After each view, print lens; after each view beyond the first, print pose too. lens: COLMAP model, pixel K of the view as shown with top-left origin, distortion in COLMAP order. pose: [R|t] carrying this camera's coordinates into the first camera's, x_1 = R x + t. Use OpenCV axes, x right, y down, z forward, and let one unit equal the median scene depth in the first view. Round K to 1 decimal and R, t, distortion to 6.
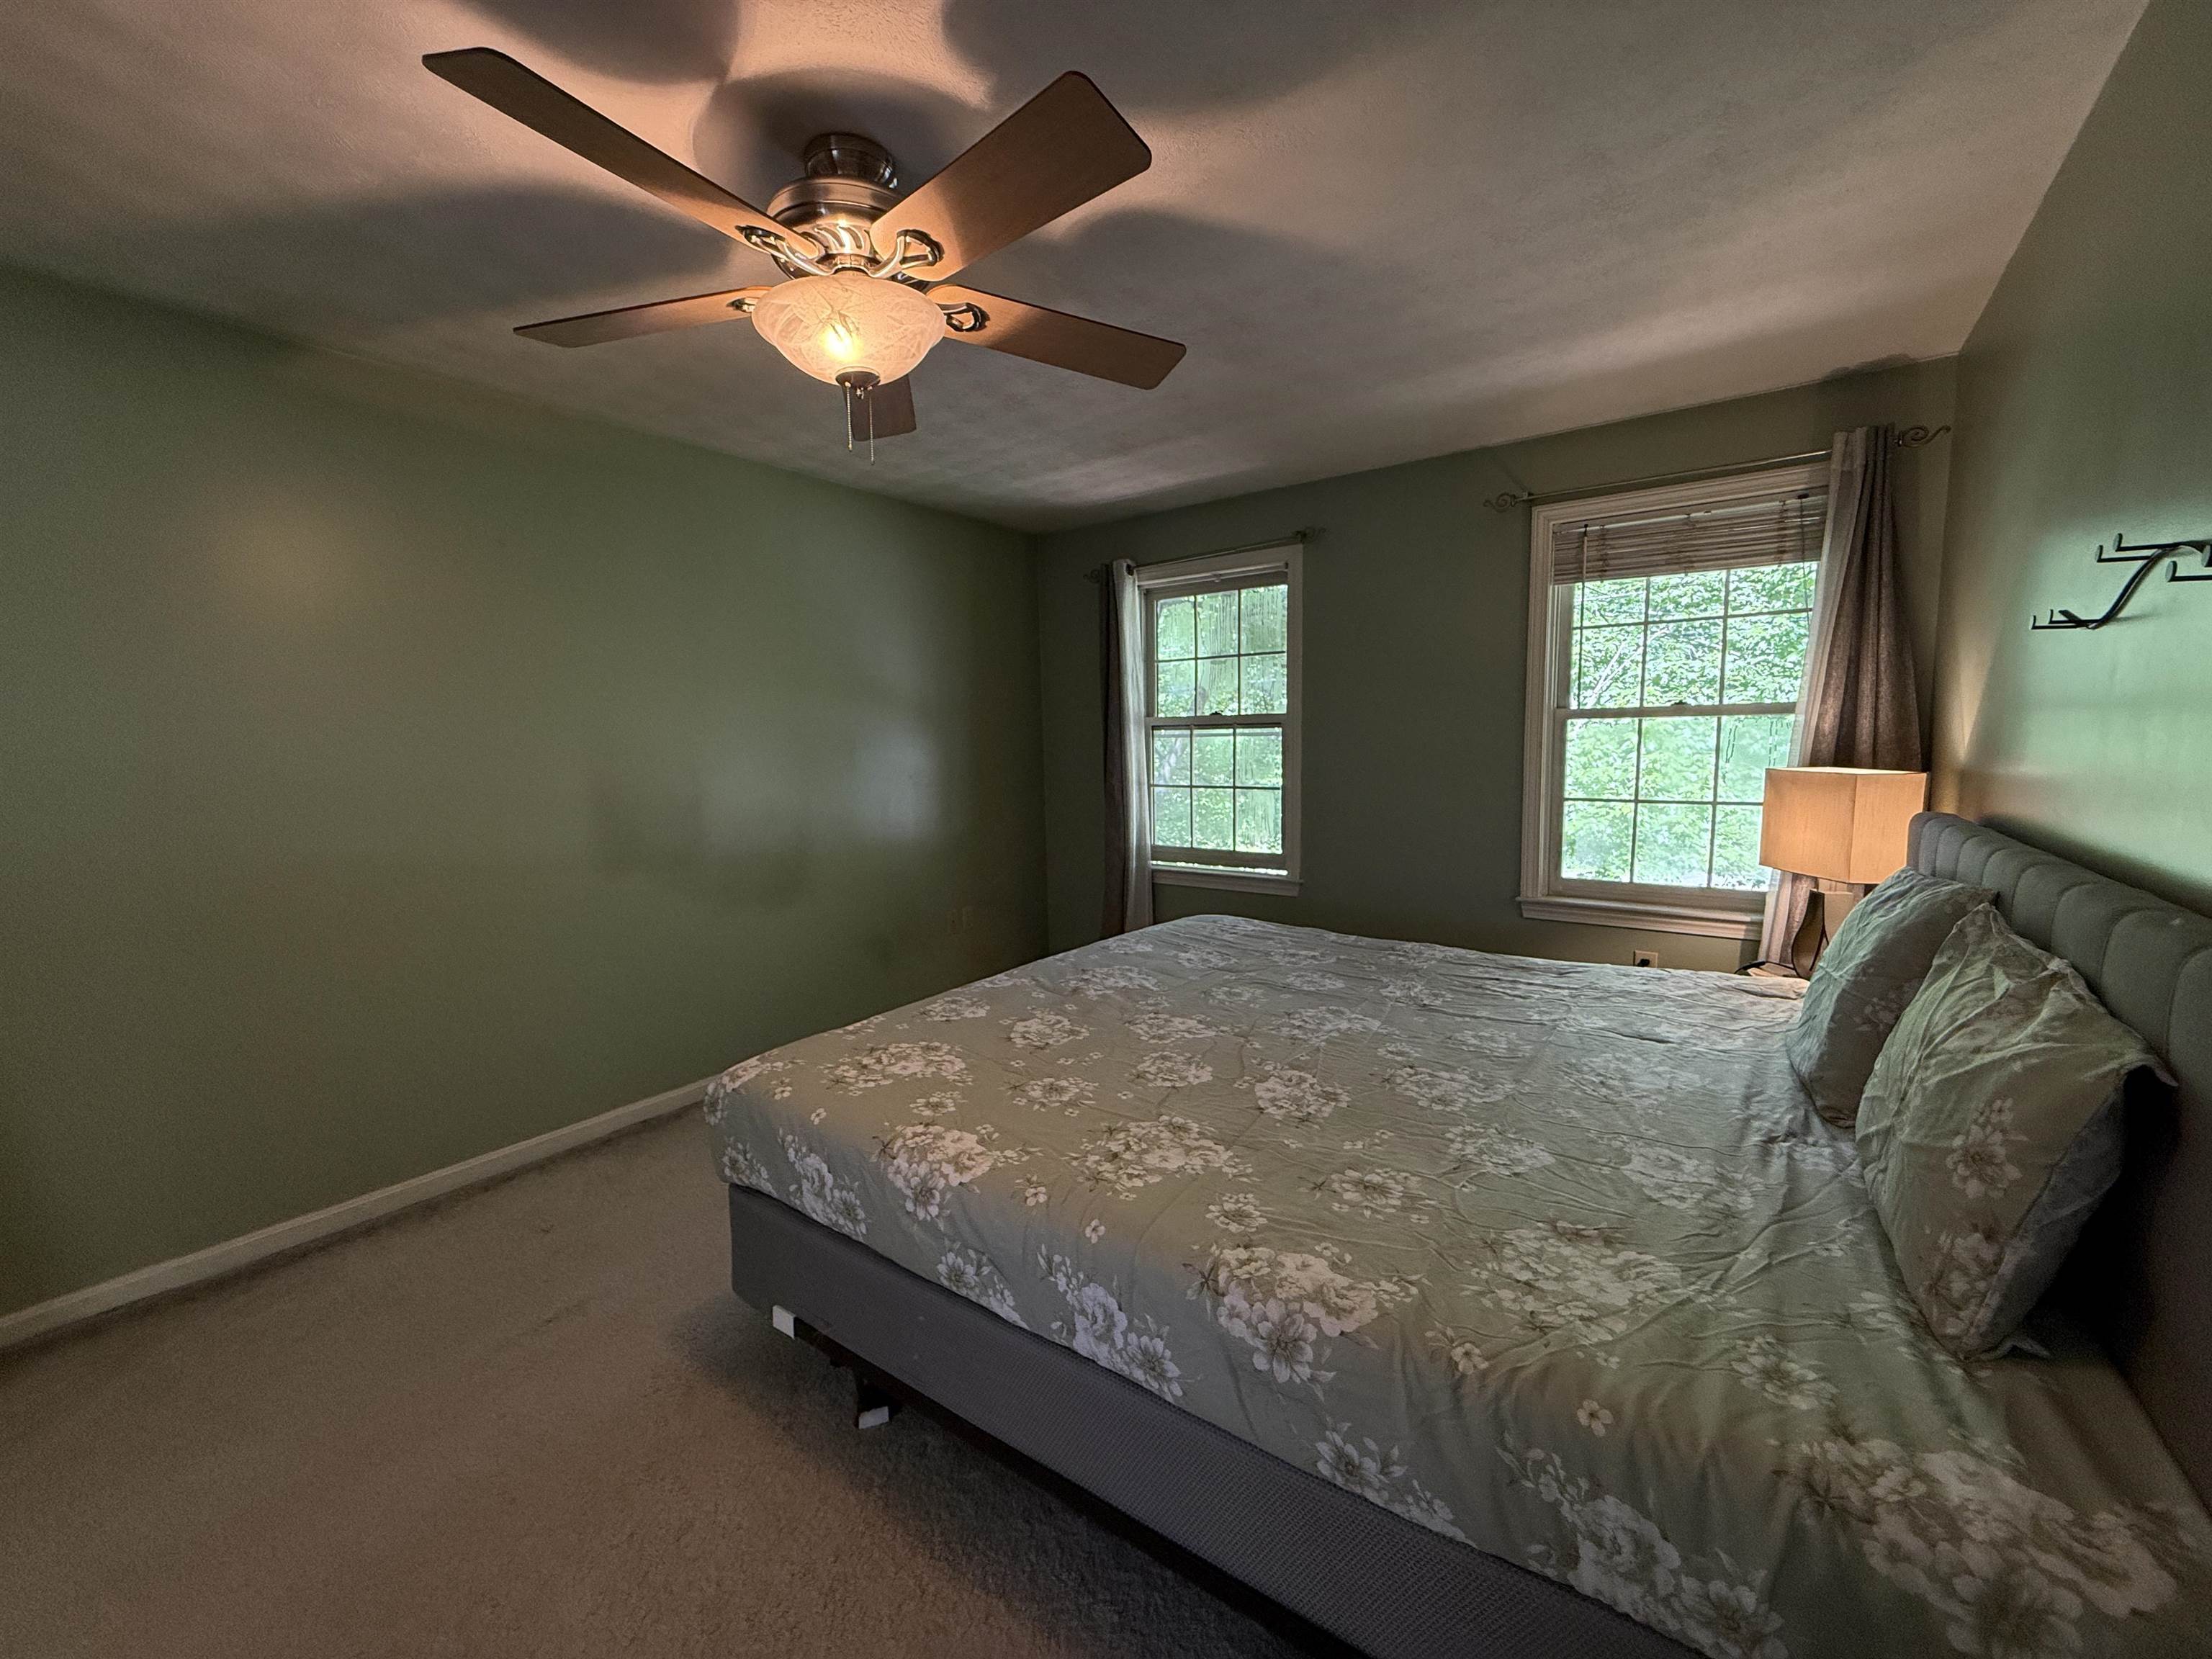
lens RADIAL K [[881.9, 0, 1101.8], [0, 881.9, 828.4], [0, 0, 1]] dist [-0.000747, 0.000578]
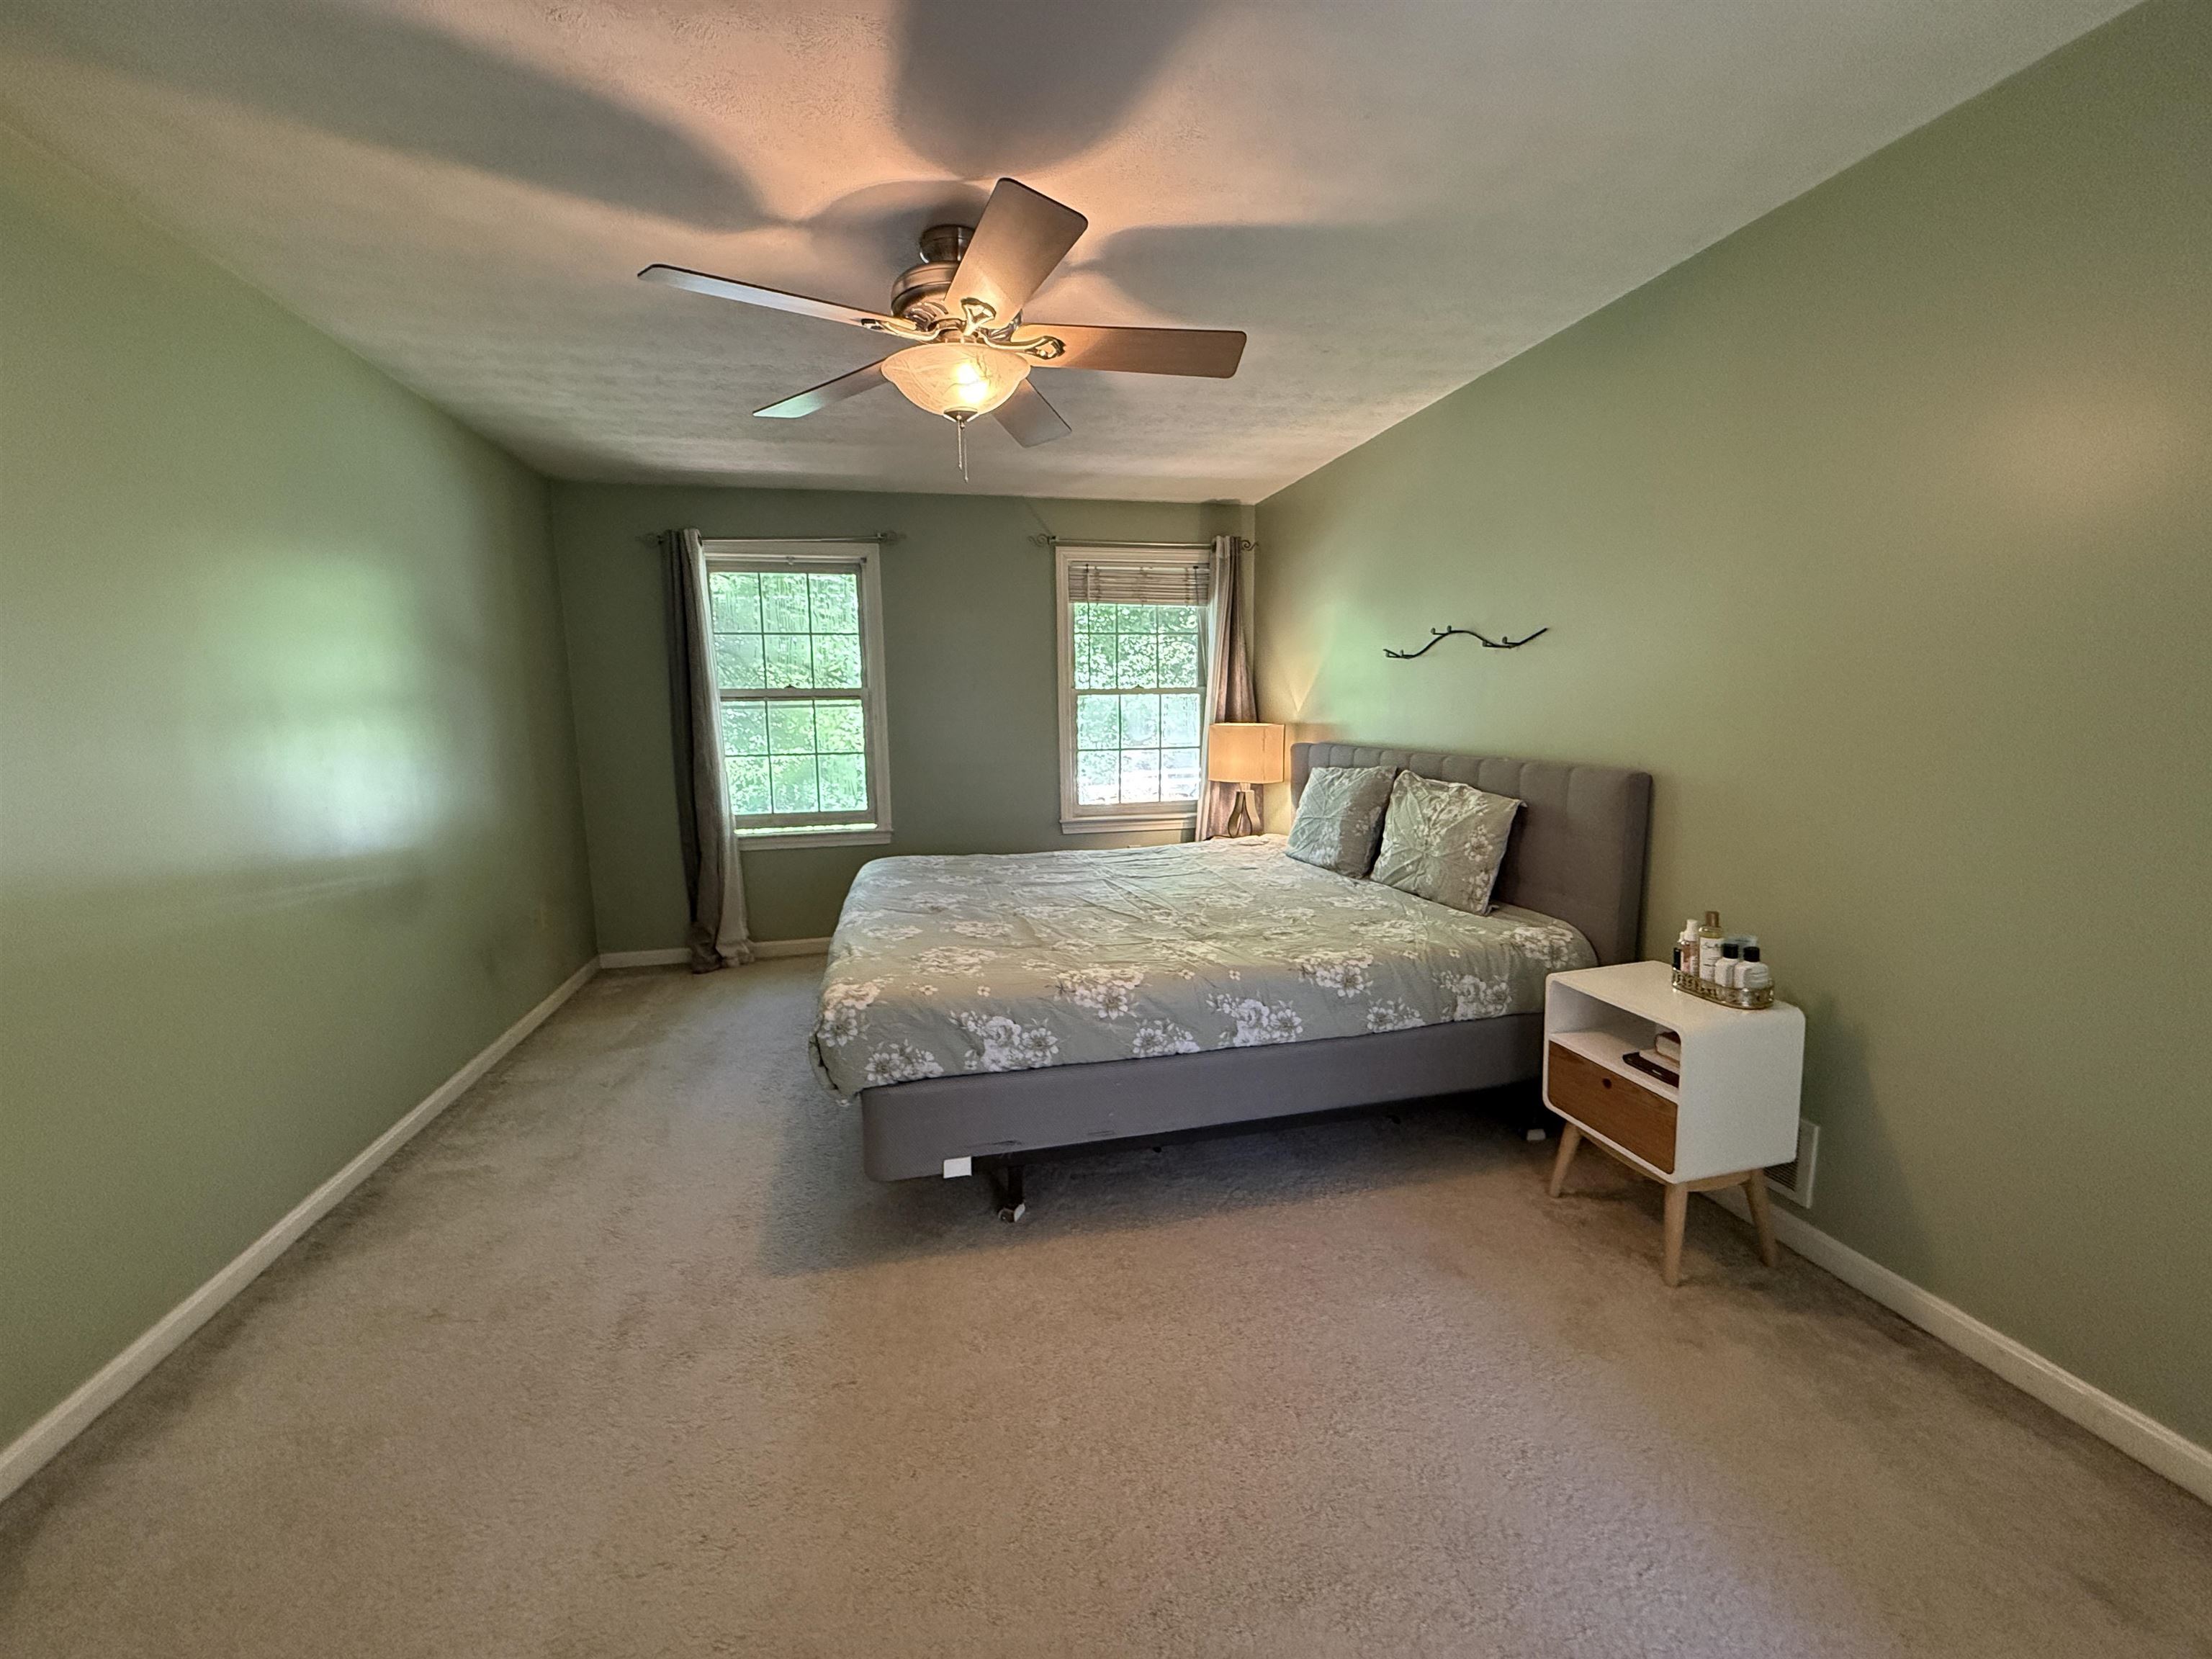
lens RADIAL K [[881.9, 0, 1101.8], [0, 881.9, 828.4], [0, 0, 1]] dist [-0.000747, 0.000578]
pose [[0.656970, -0.096099, 0.747767, -0.694811], [0.081920, 0.995070, 0.055907, 0.020413], [-0.749453, 0.024528, 0.661604, 0.011193]]
